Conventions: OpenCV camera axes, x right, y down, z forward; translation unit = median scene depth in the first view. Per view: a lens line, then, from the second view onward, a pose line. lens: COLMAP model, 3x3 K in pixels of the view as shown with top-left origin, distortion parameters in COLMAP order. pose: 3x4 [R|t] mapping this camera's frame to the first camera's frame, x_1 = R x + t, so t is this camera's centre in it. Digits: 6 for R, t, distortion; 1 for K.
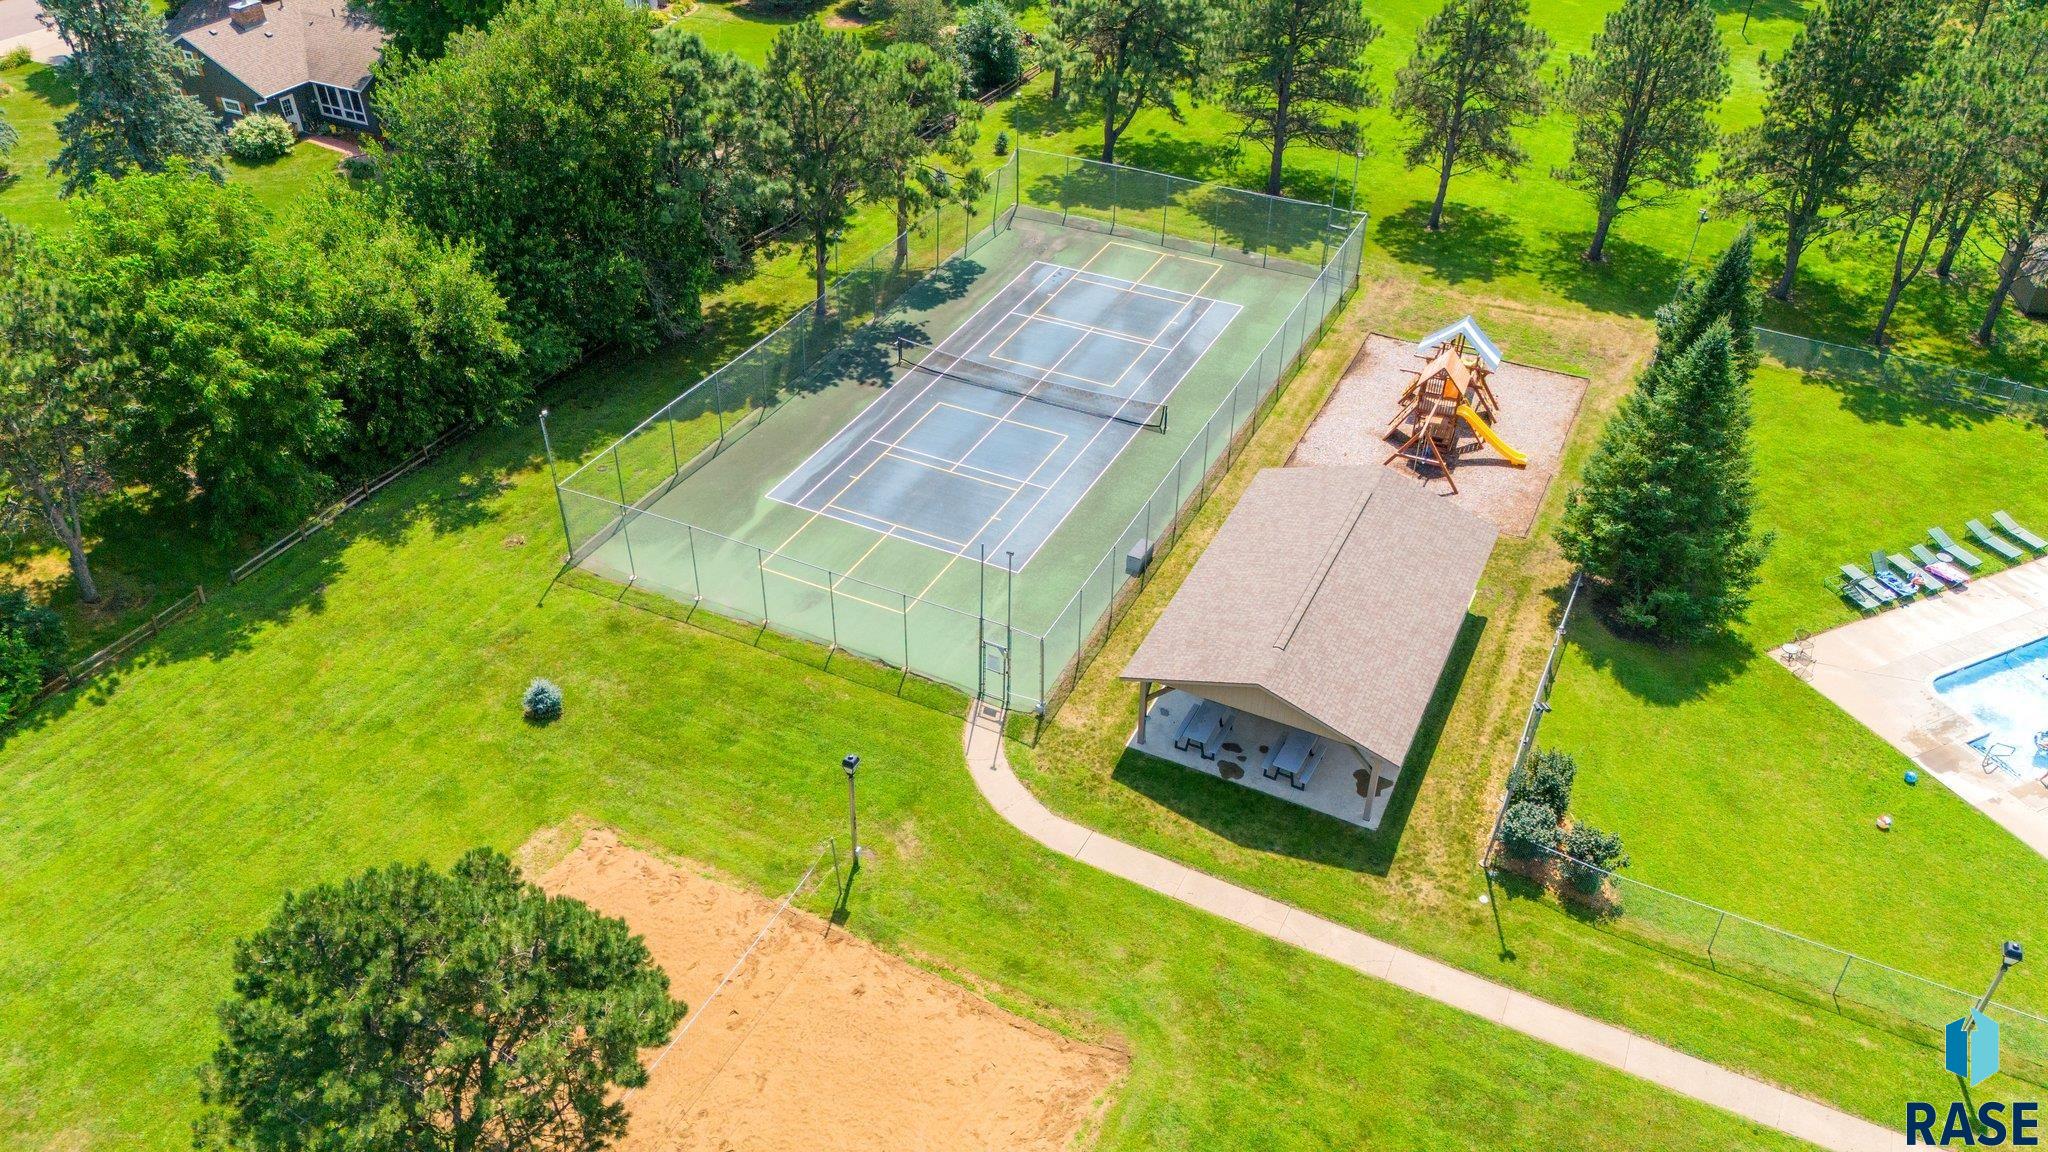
lens RADIAL K [[1509.1, 0, 1028.7], [0, 1509.1, 571.7], [0, 0, 1]] dist [0.071947, -0.065103]
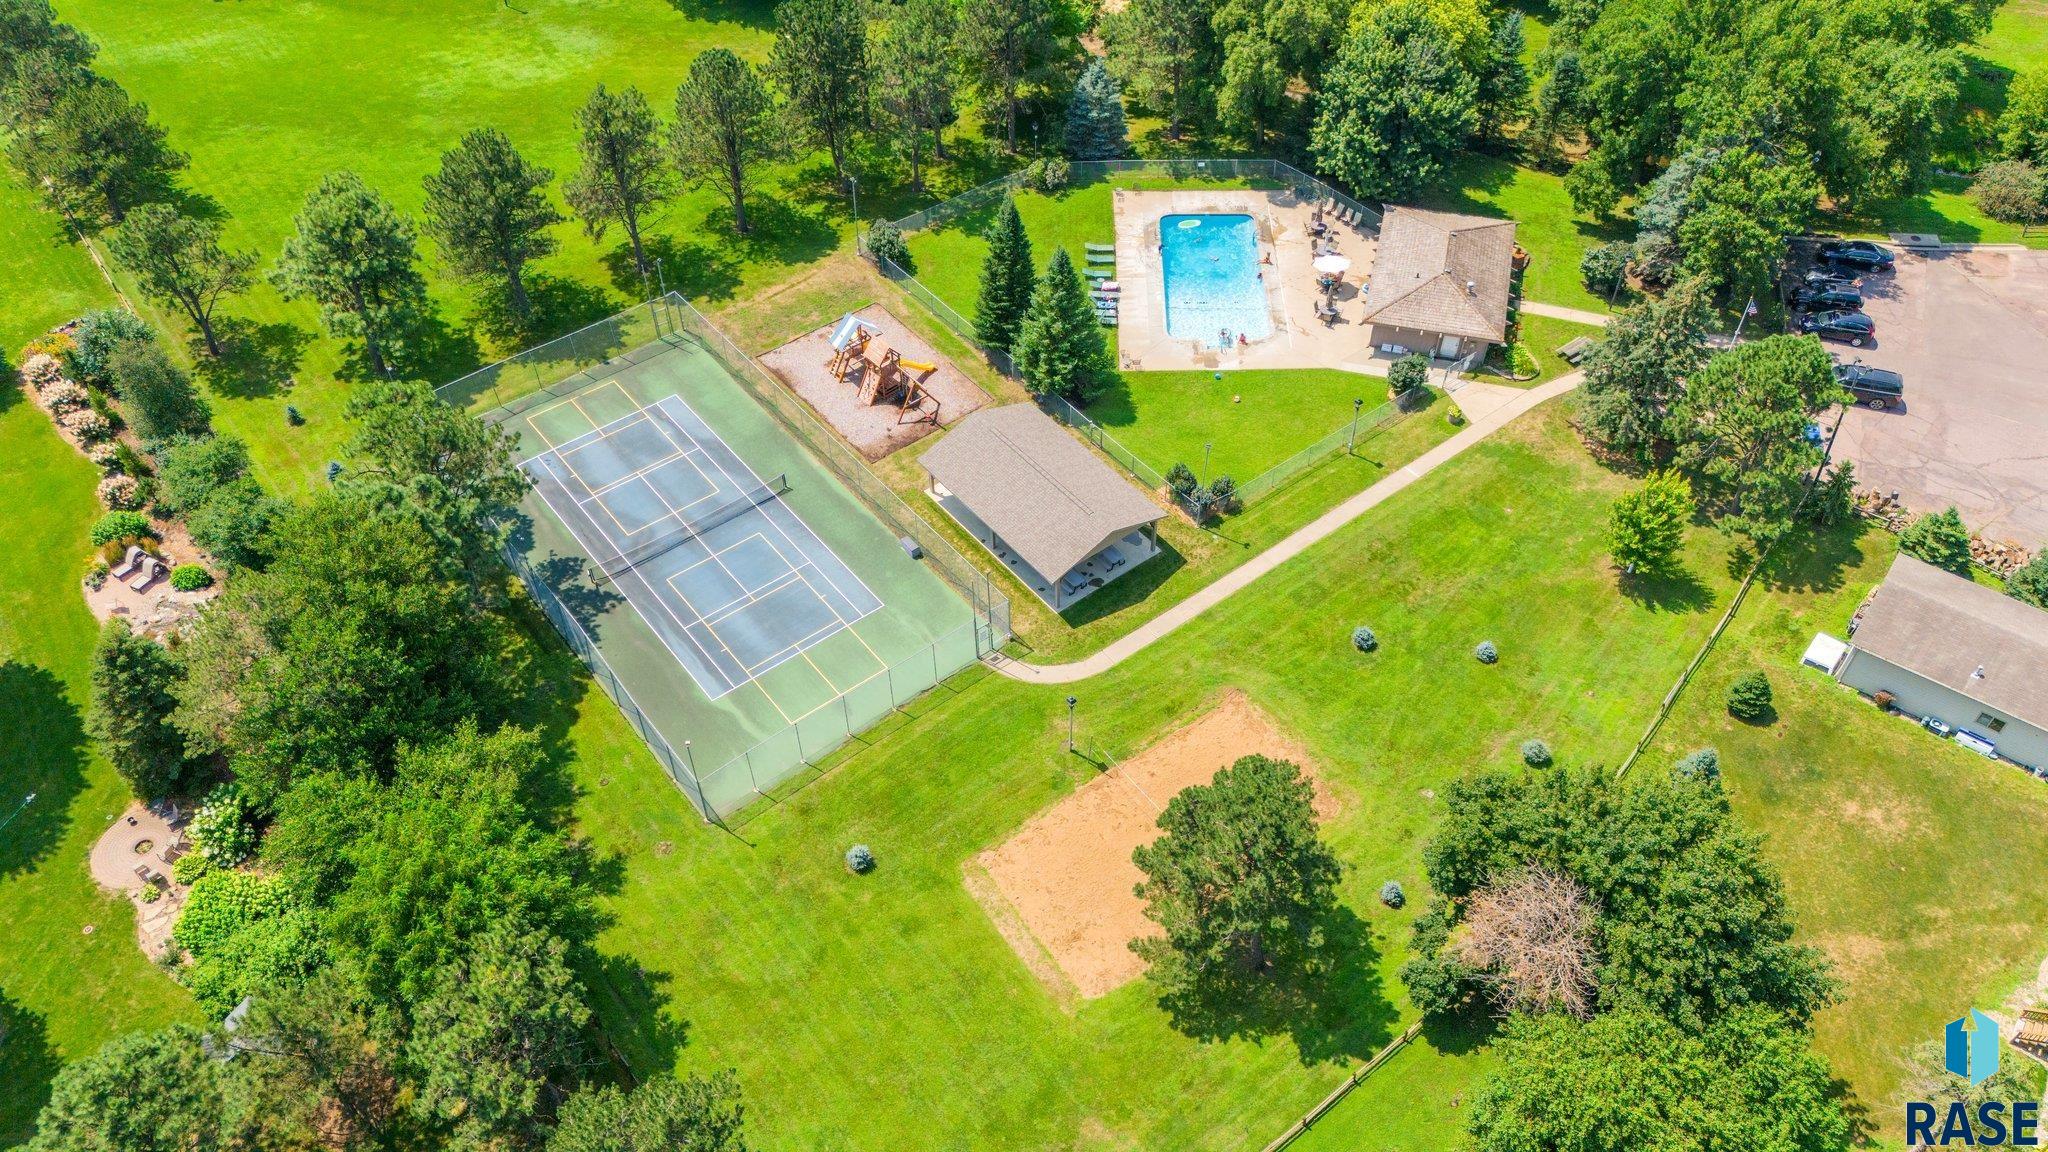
lens RADIAL K [[1509.1, 0, 1028.7], [0, 1509.1, 571.7], [0, 0, 1]] dist [0.071947, -0.065103]
pose [[0.433183, -0.660846, 0.612891, -0.856111], [0.551344, 0.732224, 0.399834, -0.553691], [-0.713002, 0.164712, 0.681541, -0.173313]]
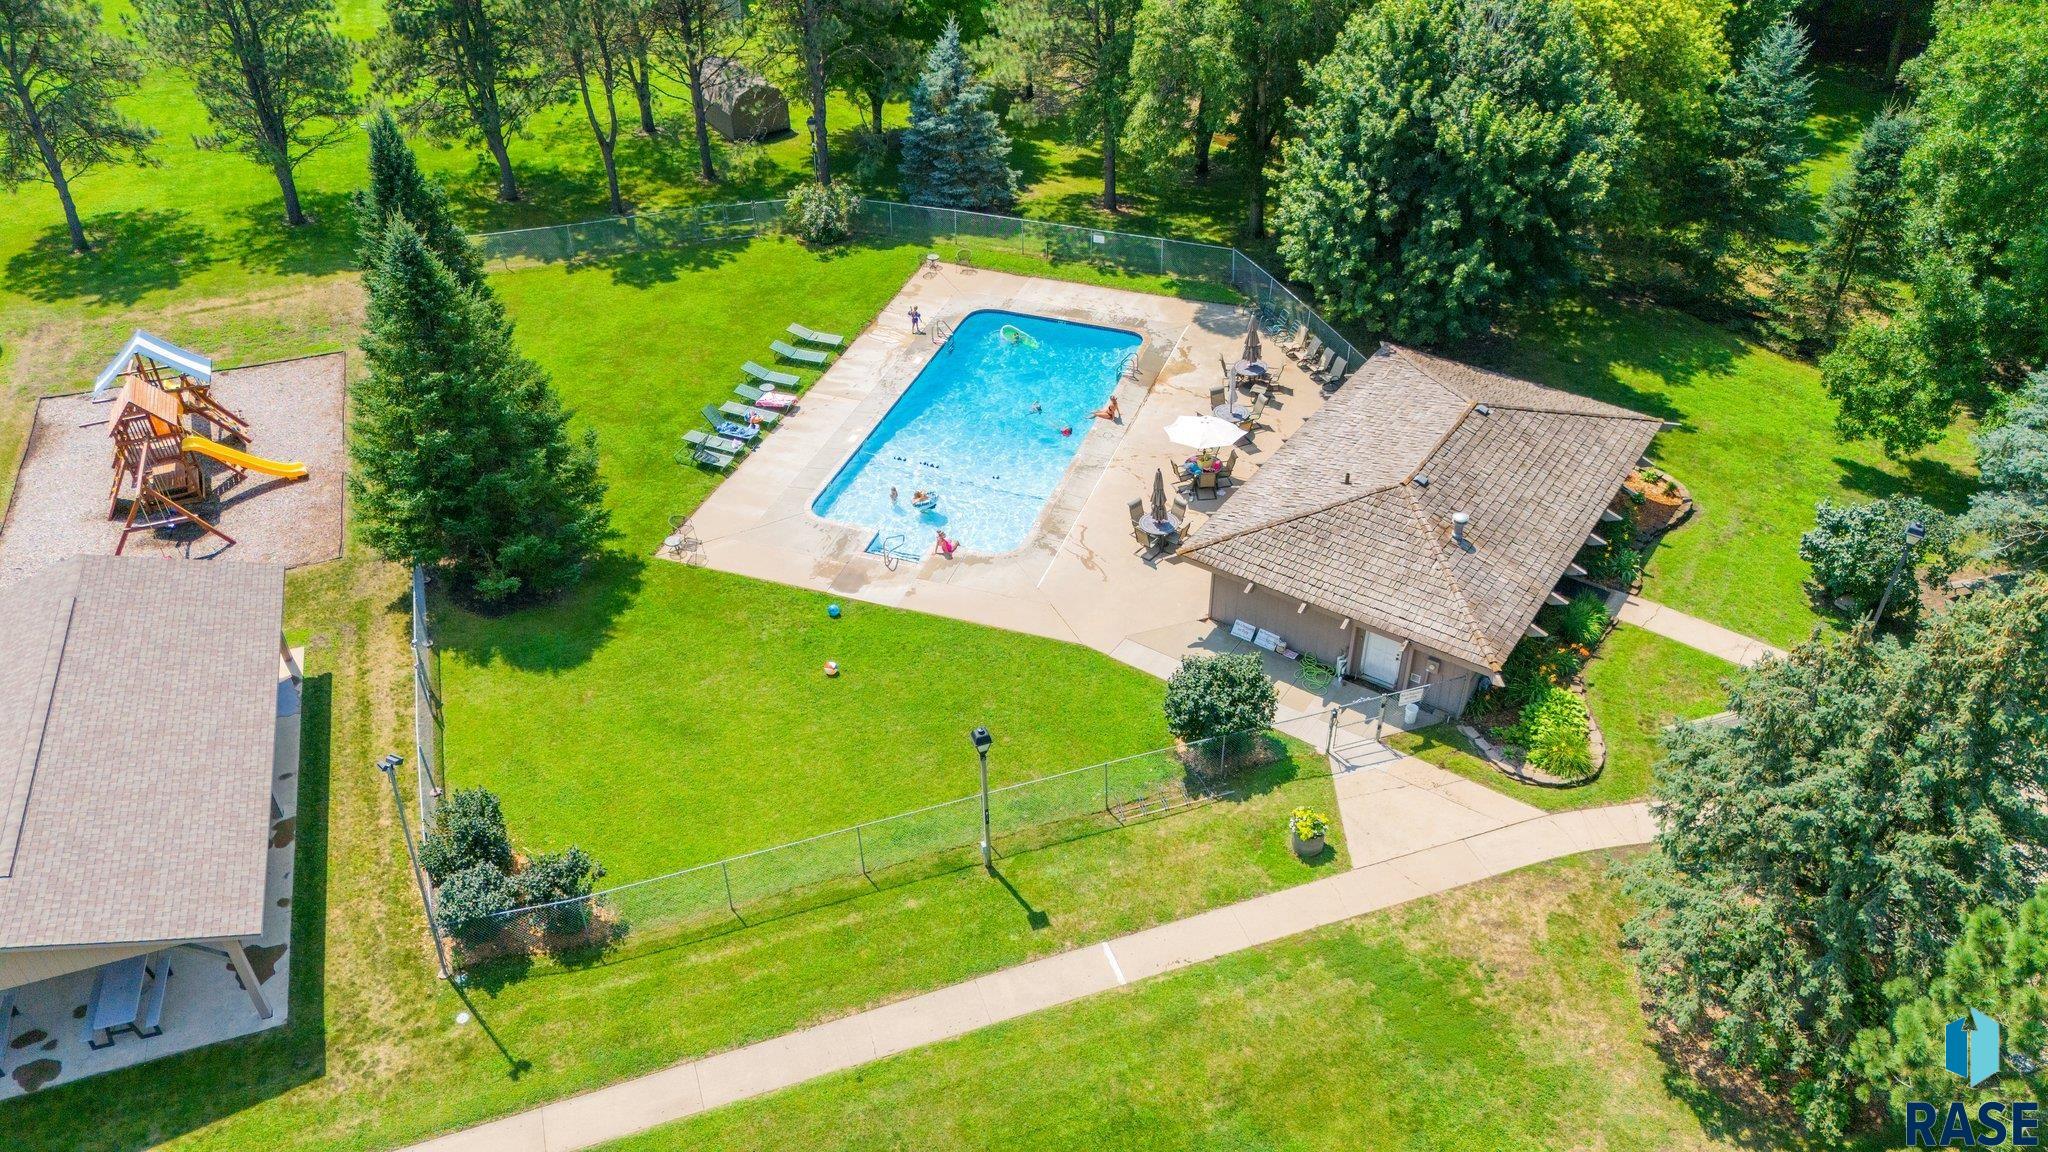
lens RADIAL K [[1509.1, 0, 1028.7], [0, 1509.1, 571.7], [0, 0, 1]] dist [0.071947, -0.065103]
pose [[0.700542, -0.442607, 0.559768, 0.130319], [0.440879, 0.885246, 0.148208, 0.024624], [-0.561130, 0.142964, 0.815288, 0.153304]]
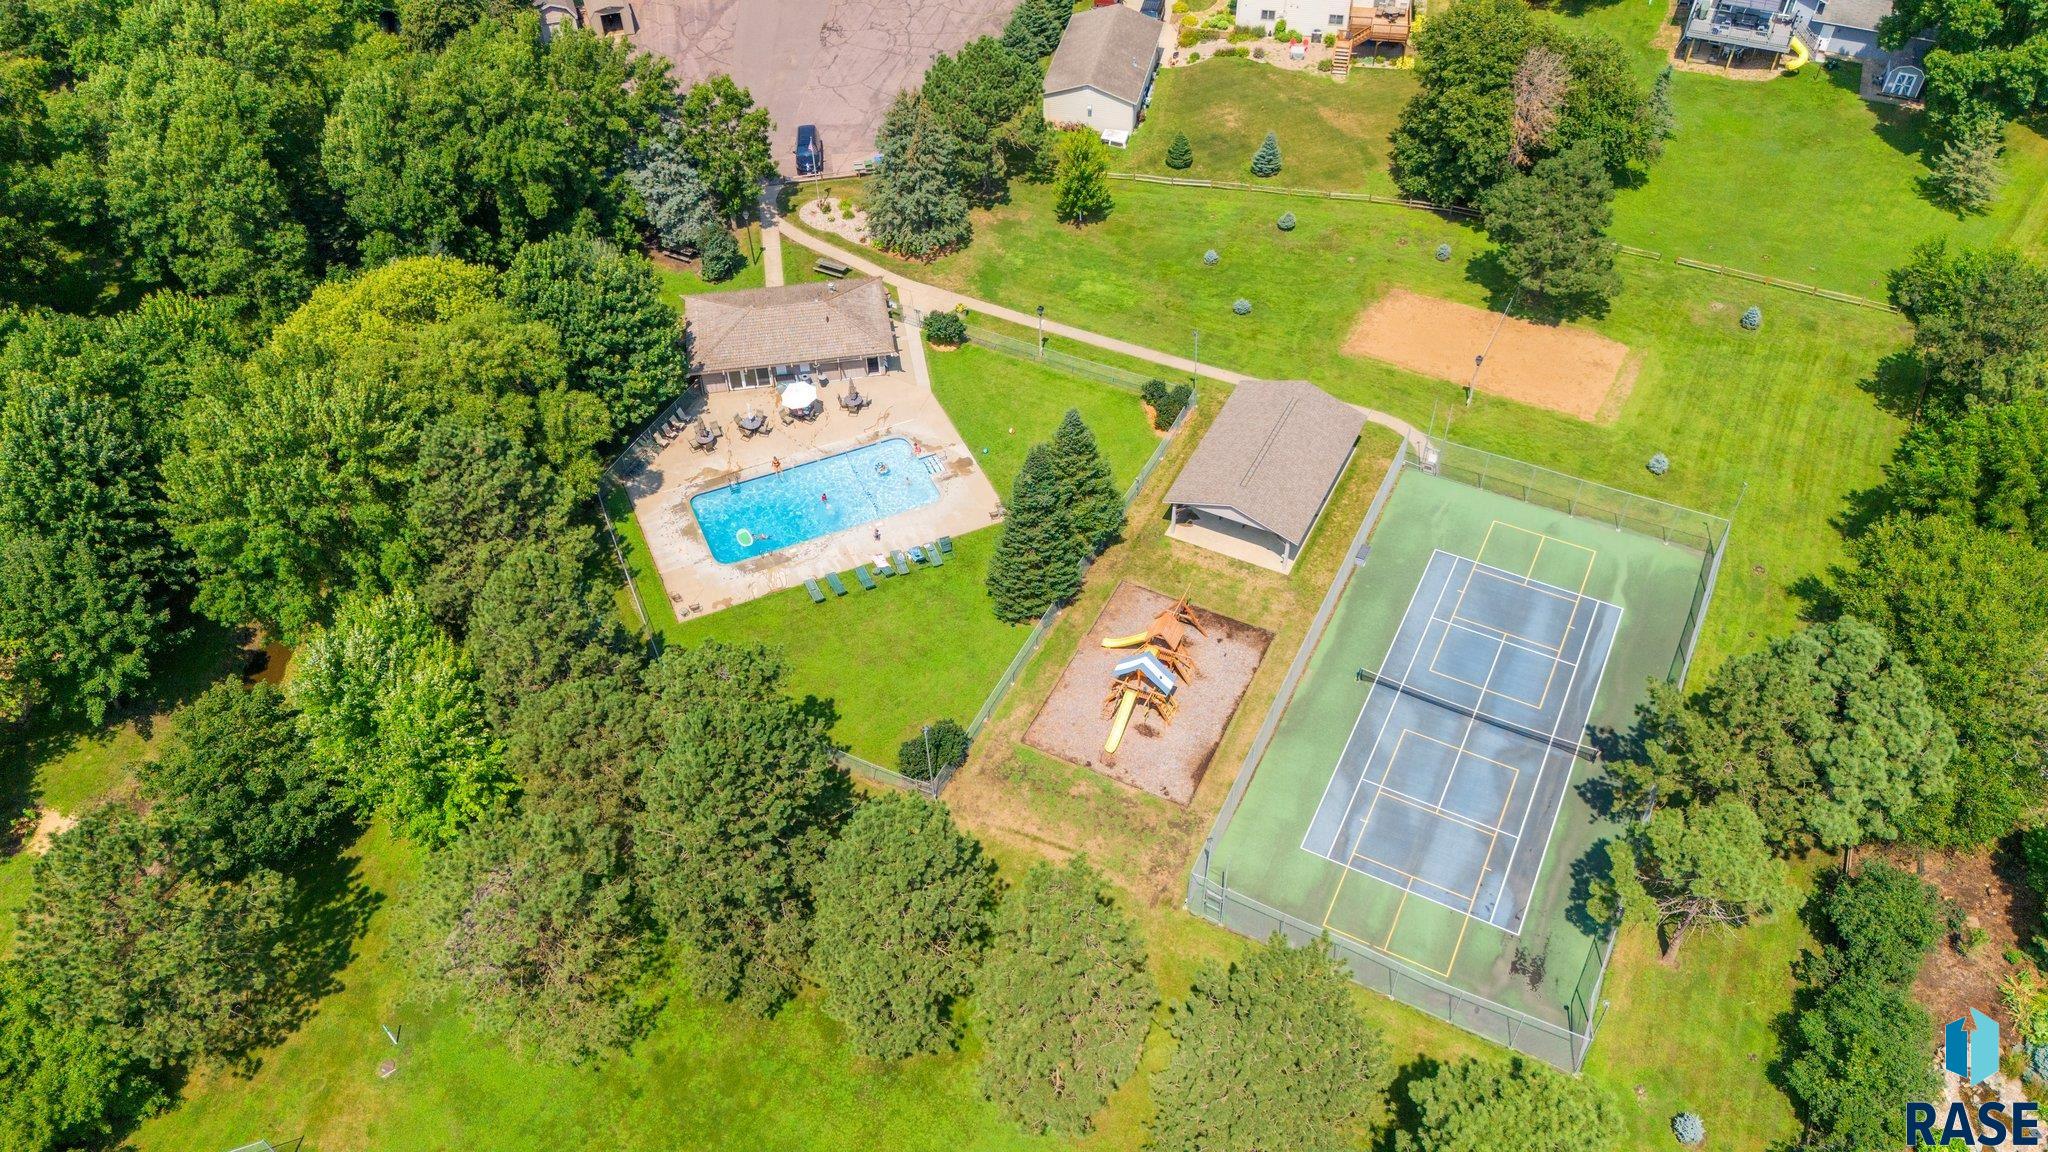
lens RADIAL K [[1509.1, 0, 1028.7], [0, 1509.1, 571.7], [0, 0, 1]] dist [0.071947, -0.065103]
pose [[-0.999896, -0.003162, 0.014089, 0.407857], [0.013545, 0.132862, 0.991042, -1.622366], [-0.005005, 0.991129, -0.132806, 1.219589]]
